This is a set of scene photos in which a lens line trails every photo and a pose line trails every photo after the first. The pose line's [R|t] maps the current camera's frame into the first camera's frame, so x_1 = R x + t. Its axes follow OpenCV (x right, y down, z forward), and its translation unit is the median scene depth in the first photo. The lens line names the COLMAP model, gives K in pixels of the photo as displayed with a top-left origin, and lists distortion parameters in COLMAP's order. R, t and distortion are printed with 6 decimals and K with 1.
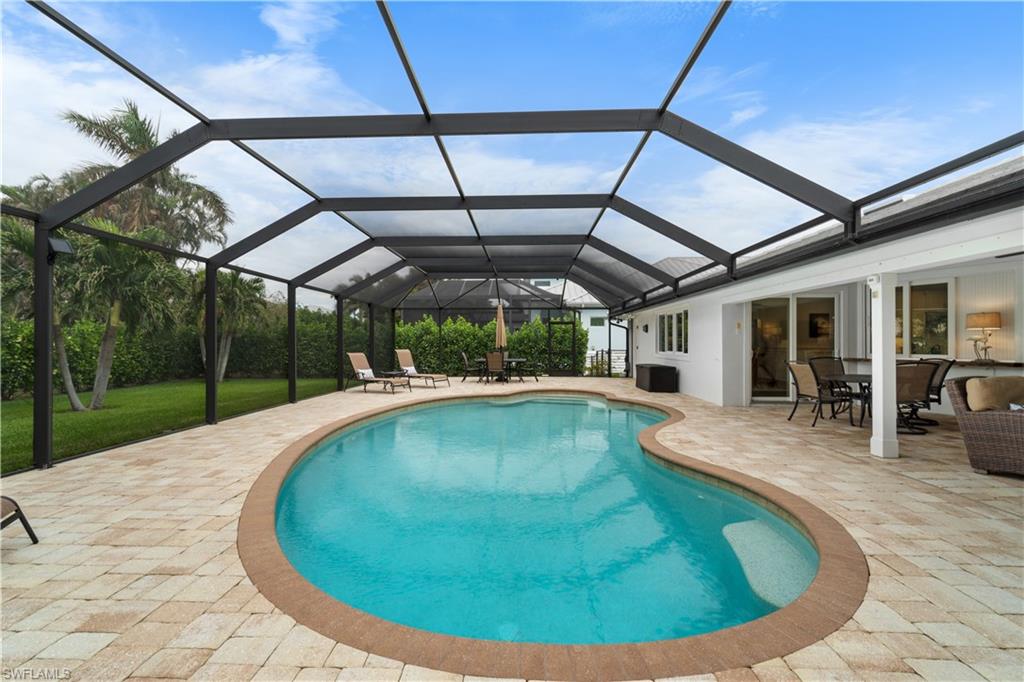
lens RADIAL K [[429.0, 0, 512.0], [0, 429.0, 341.0], [0, 0, 1]] dist [-0.000117, 0.000070]
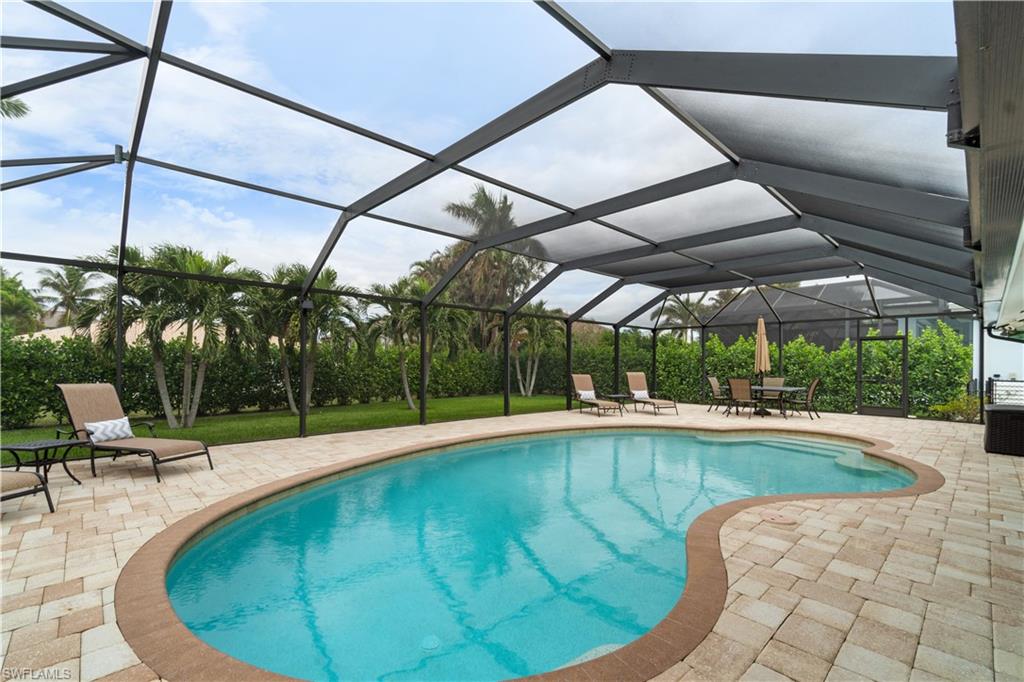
lens RADIAL K [[445.8, 0, 511.7], [0, 445.8, 361.0], [0, 0, 1]] dist [-0.000663, -0.000030]
pose [[0.721149, 0.000441, -0.692779, 0.299149], [-0.004074, 0.999985, -0.003604, -0.000158], [0.692768, 0.005422, 0.721141, 0.126977]]
